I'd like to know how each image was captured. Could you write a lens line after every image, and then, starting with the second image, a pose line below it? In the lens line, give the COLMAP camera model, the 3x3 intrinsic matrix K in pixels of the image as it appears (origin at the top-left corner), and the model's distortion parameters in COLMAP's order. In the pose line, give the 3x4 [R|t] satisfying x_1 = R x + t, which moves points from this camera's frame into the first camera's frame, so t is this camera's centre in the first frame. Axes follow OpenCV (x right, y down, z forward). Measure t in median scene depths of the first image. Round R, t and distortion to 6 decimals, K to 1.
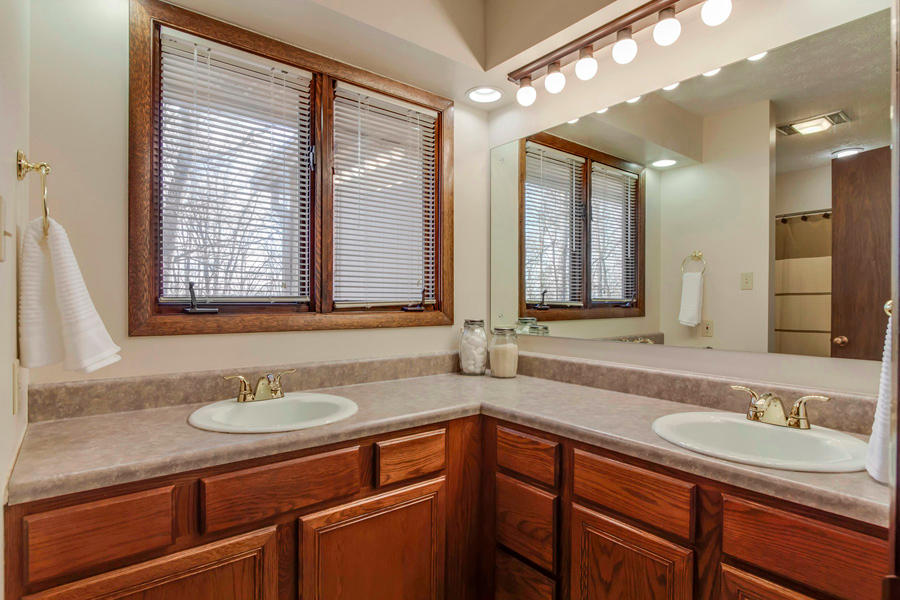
lens RADIAL K [[418.1, 0, 450.0], [0, 418.1, 300.0], [0, 0, 1]] dist [-0.017420, -0.000365]
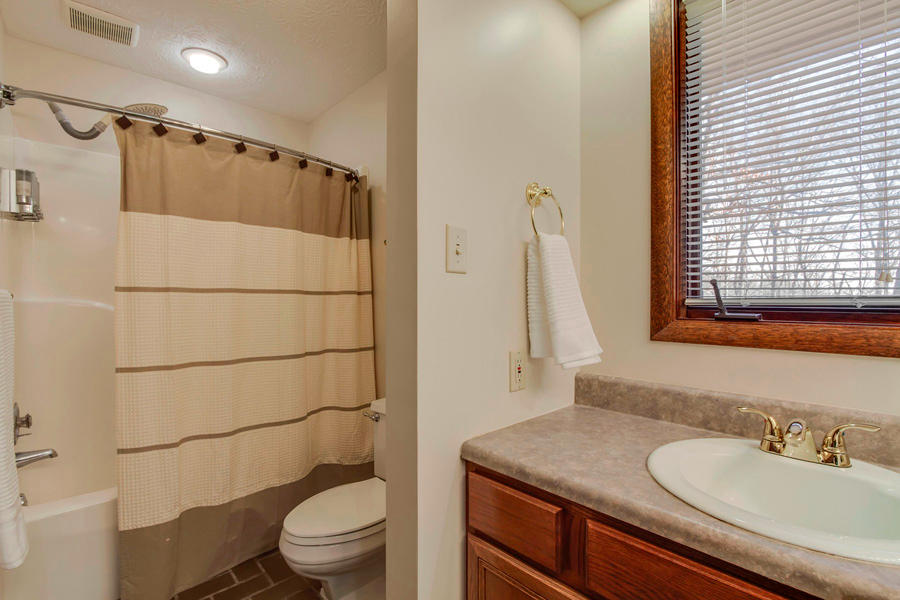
lens RADIAL K [[418.1, 0, 450.0], [0, 418.1, 300.0], [0, 0, 1]] dist [-0.017420, -0.000365]
pose [[0.100186, -0.001354, -0.994968, 0.137360], [0.000112, 0.999999, -0.001349, -0.003595], [0.994969, 0.000024, 0.100186, 0.435451]]
